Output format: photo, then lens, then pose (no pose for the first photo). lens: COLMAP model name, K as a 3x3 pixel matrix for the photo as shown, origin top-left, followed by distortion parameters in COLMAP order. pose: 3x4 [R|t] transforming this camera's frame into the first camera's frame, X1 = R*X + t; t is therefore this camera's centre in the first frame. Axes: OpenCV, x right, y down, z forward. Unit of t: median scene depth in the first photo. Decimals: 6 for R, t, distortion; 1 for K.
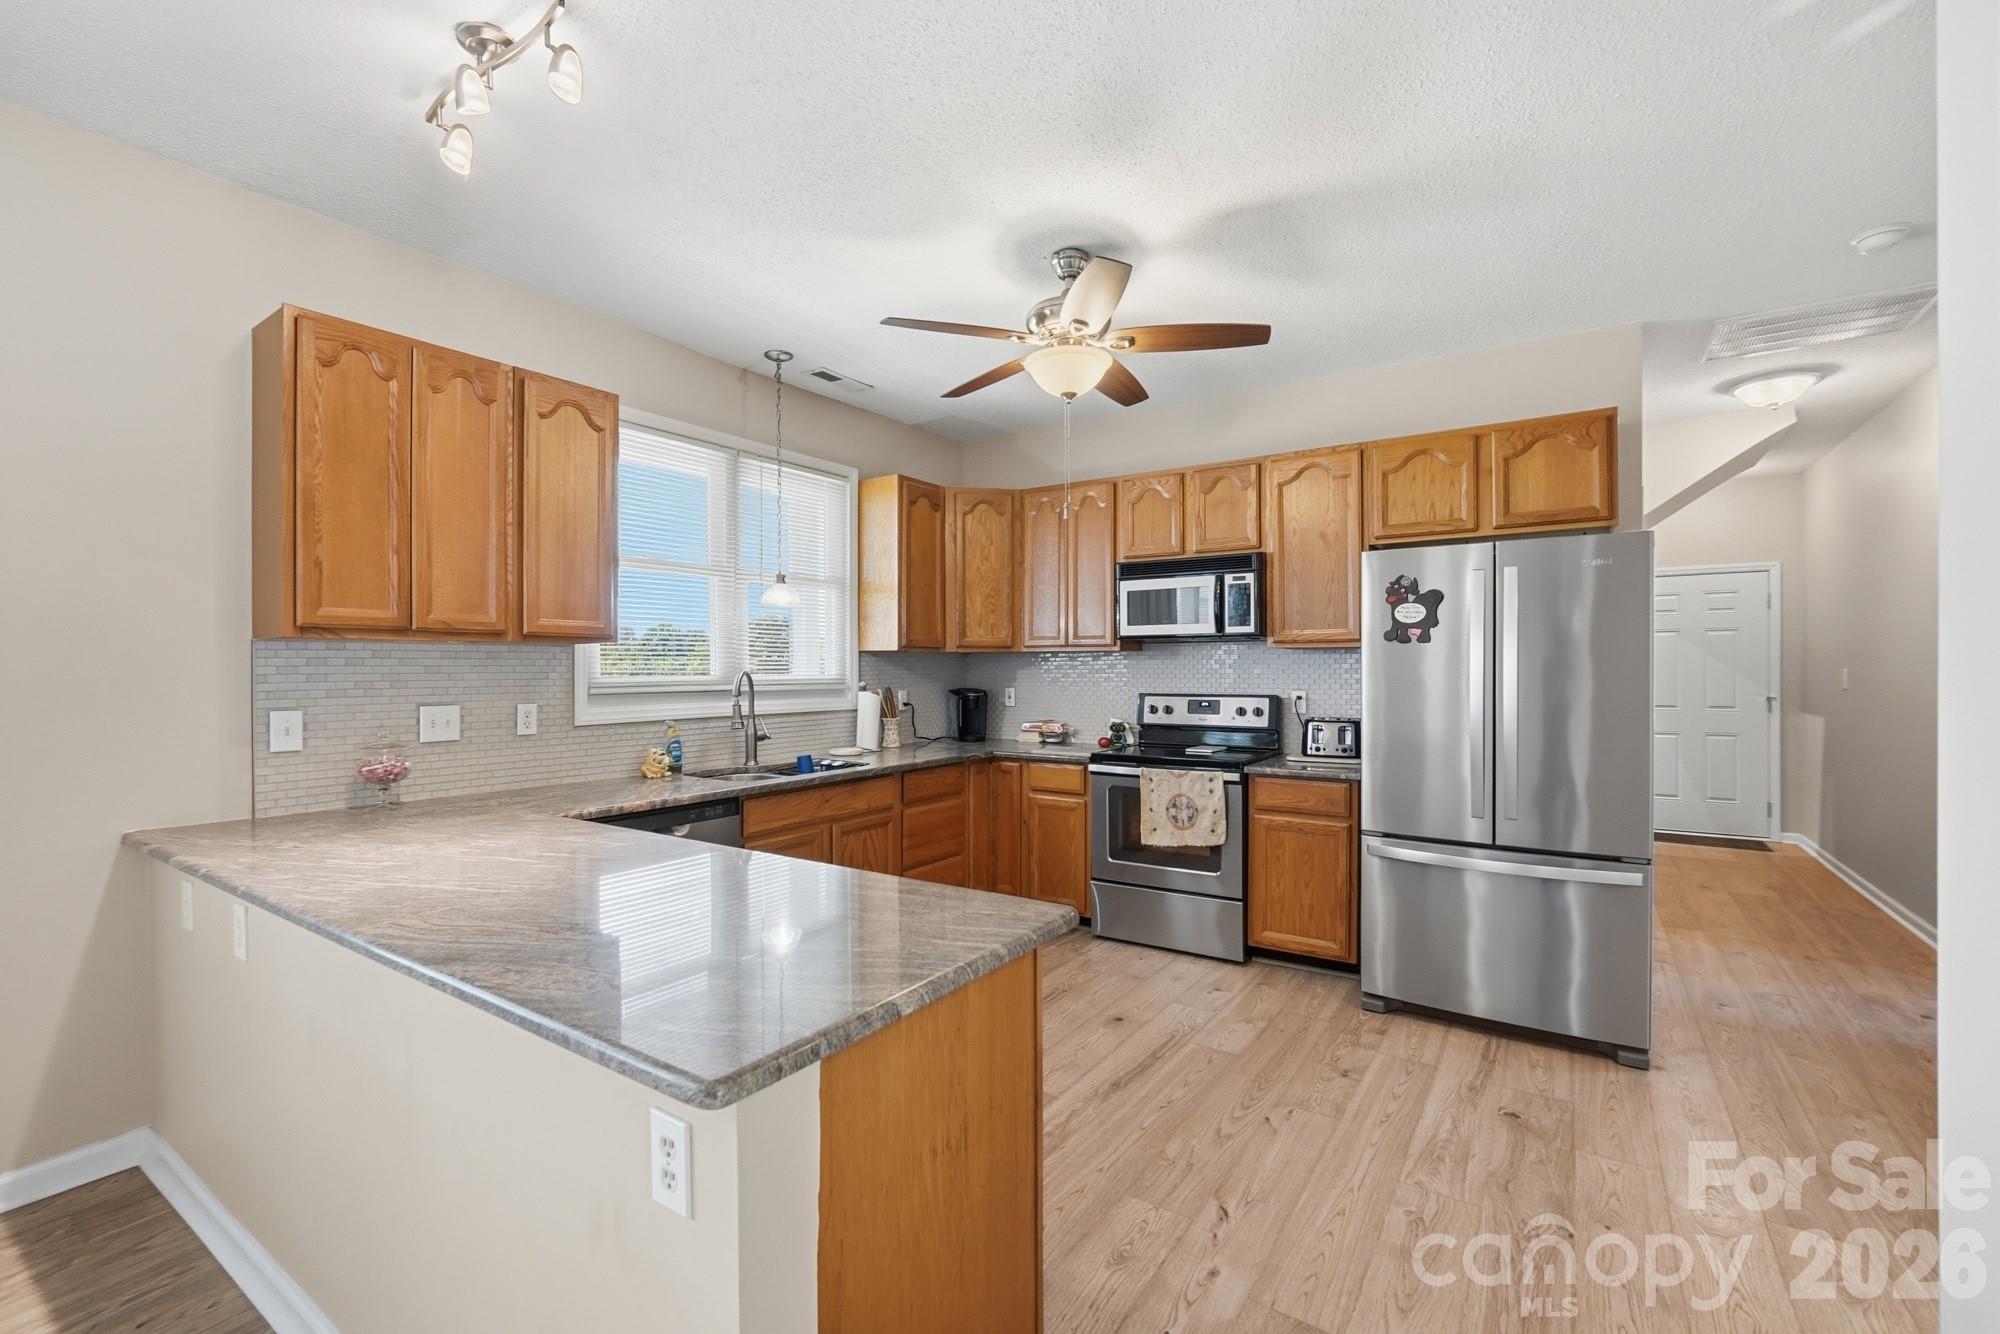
lens RADIAL K [[849.5, 0, 1004.9], [0, 849.5, 664.8], [0, 0, 1]] dist [-0.009861, 0.002802]
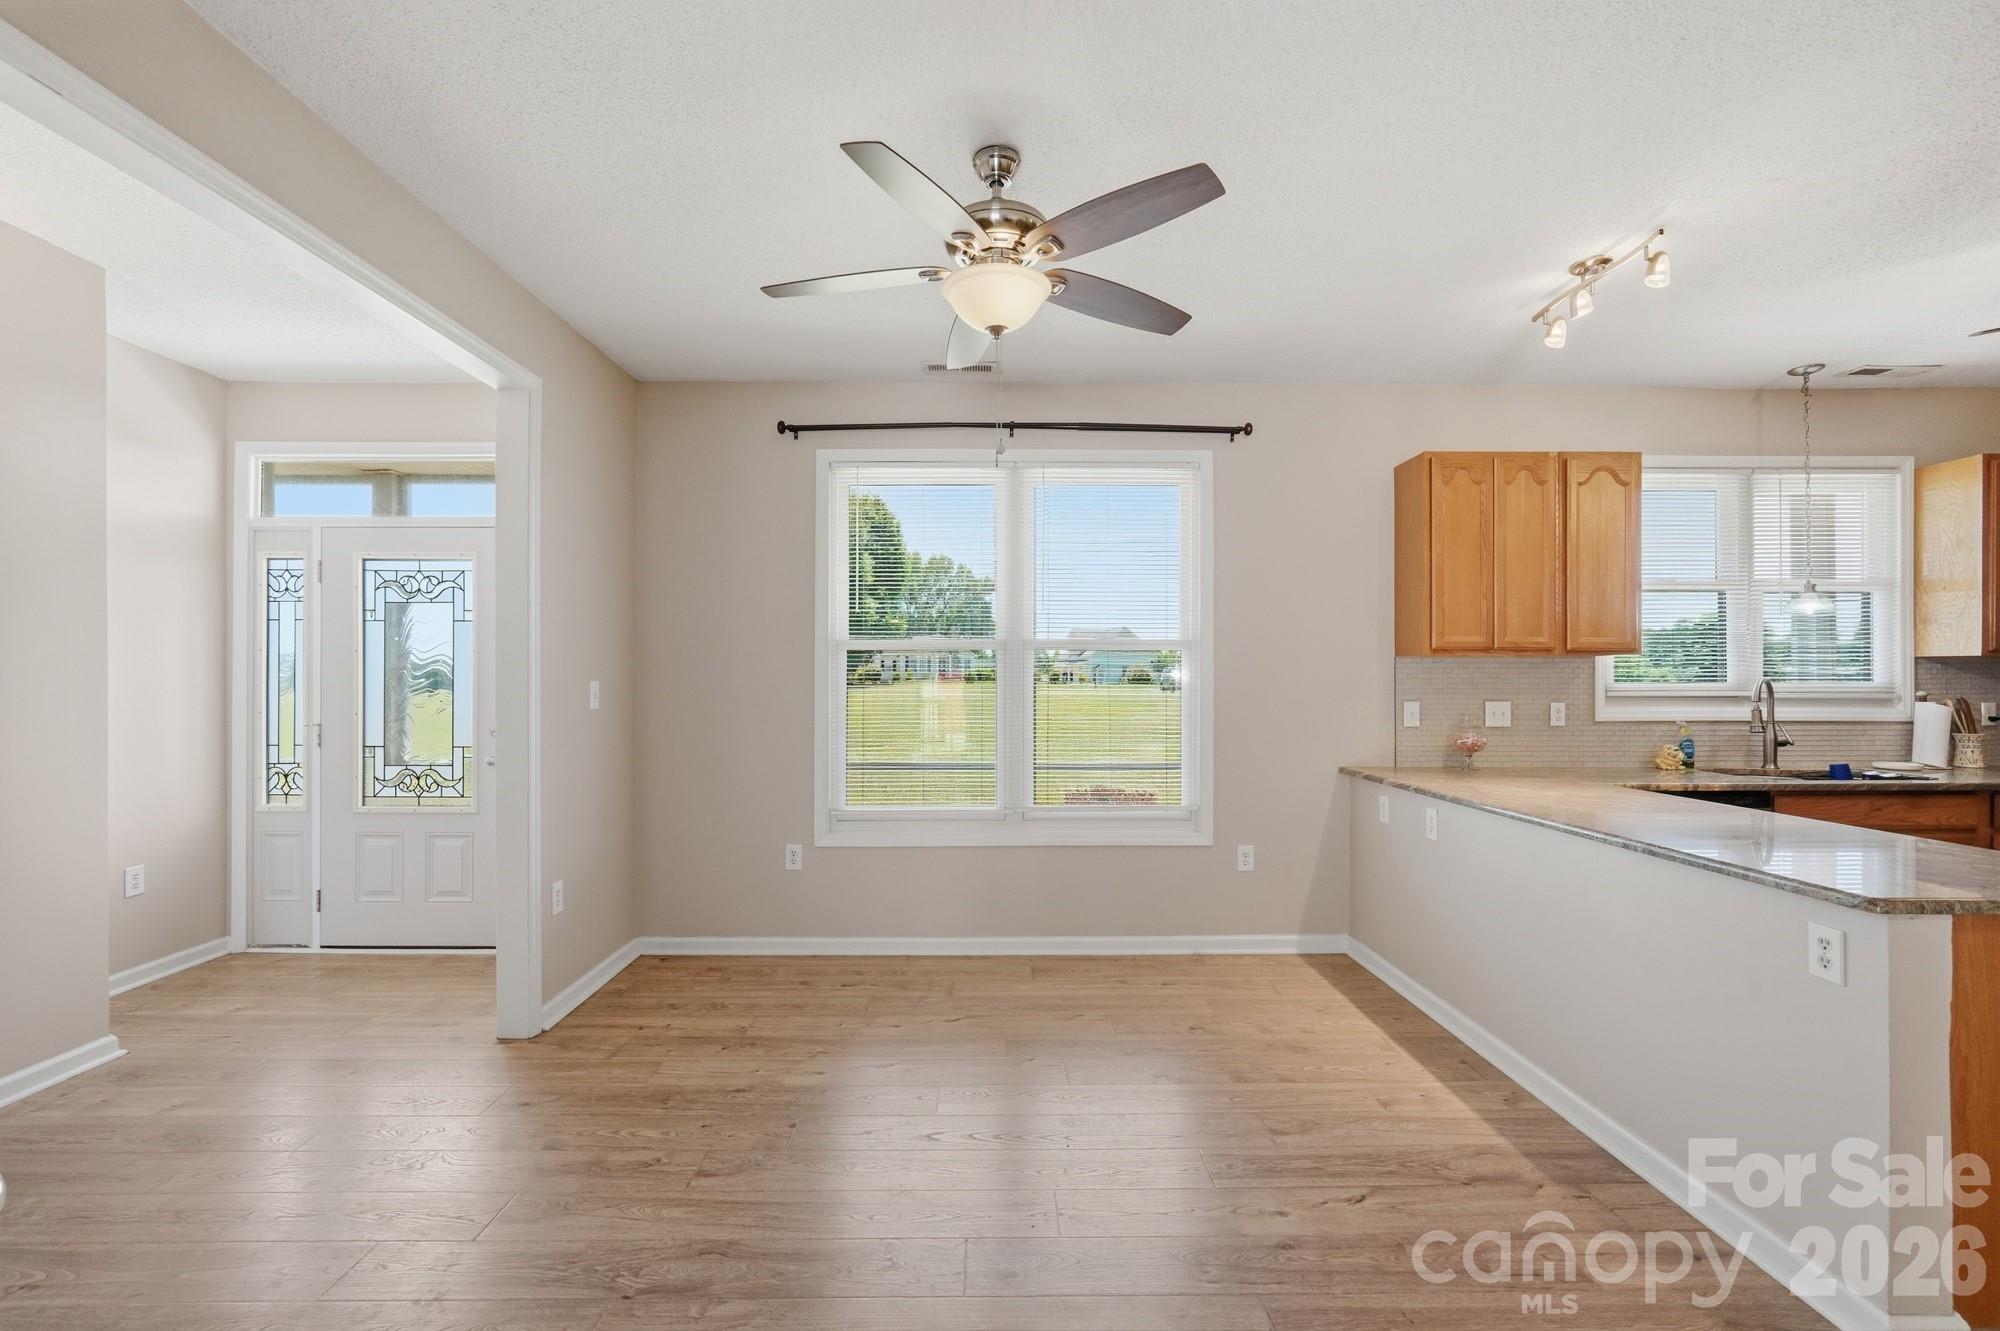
lens RADIAL K [[849.5, 0, 992.6], [0, 849.5, 673.4], [0, 0, 1]] dist [-0.009861, 0.002802]
pose [[0.561786, -0.000317, -0.827282, 0.023887], [0.000790, 1.000000, 0.000154, 0.000325], [0.827282, -0.000740, 0.561786, -0.411587]]
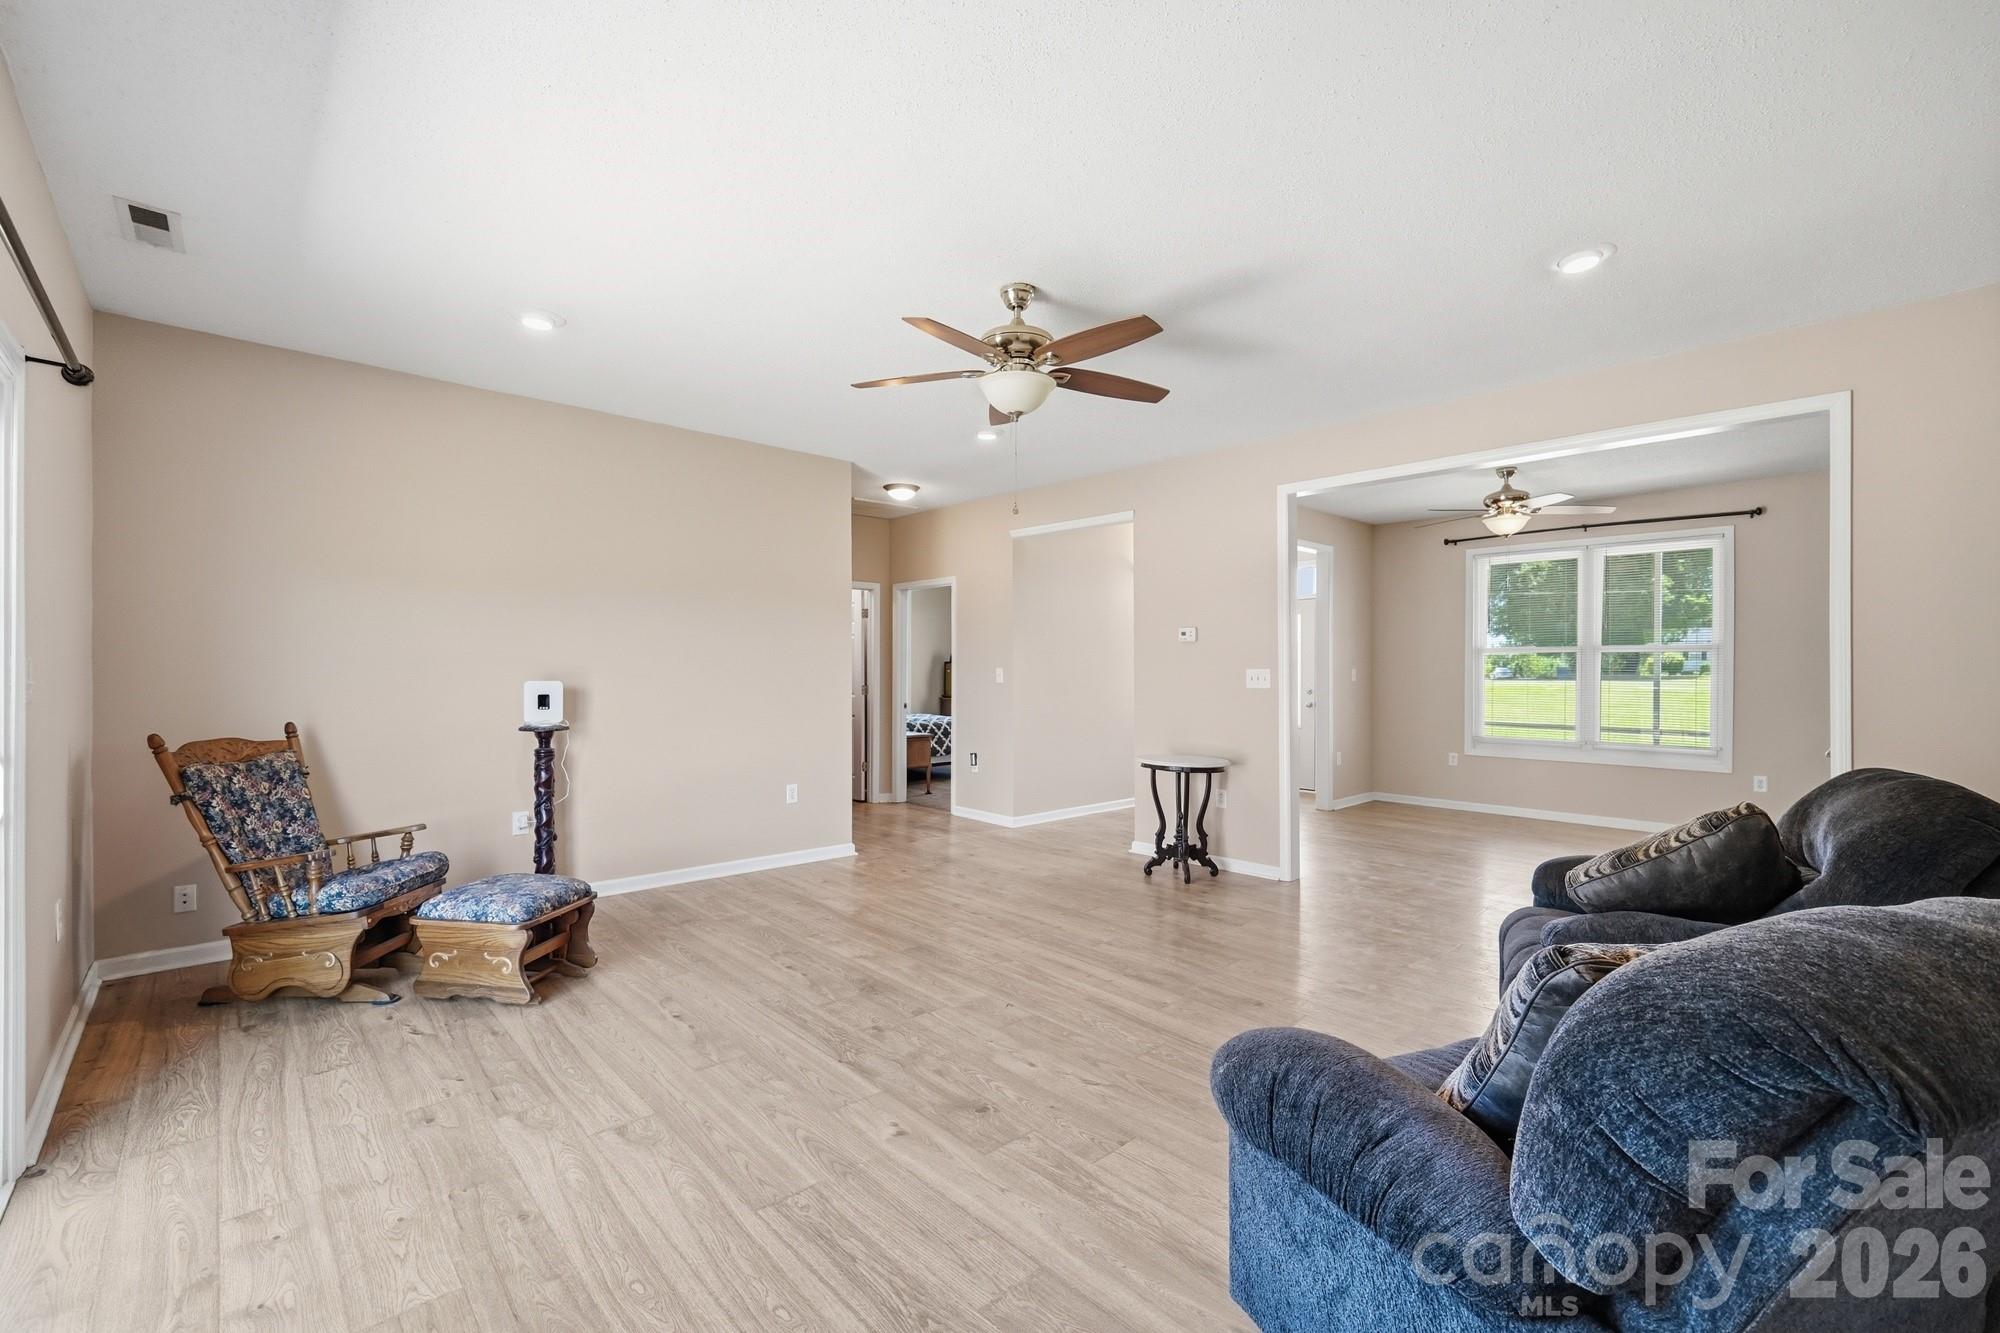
lens RADIAL K [[849.5, 0, 994.7], [0, 849.5, 669.1], [0, 0, 1]] dist [-0.009861, 0.002802]
pose [[-0.229758, 0.006175, -0.973228, 1.432906], [0.001896, 0.999981, 0.005897, -0.006274], [0.973246, -0.000490, -0.229765, -0.665262]]
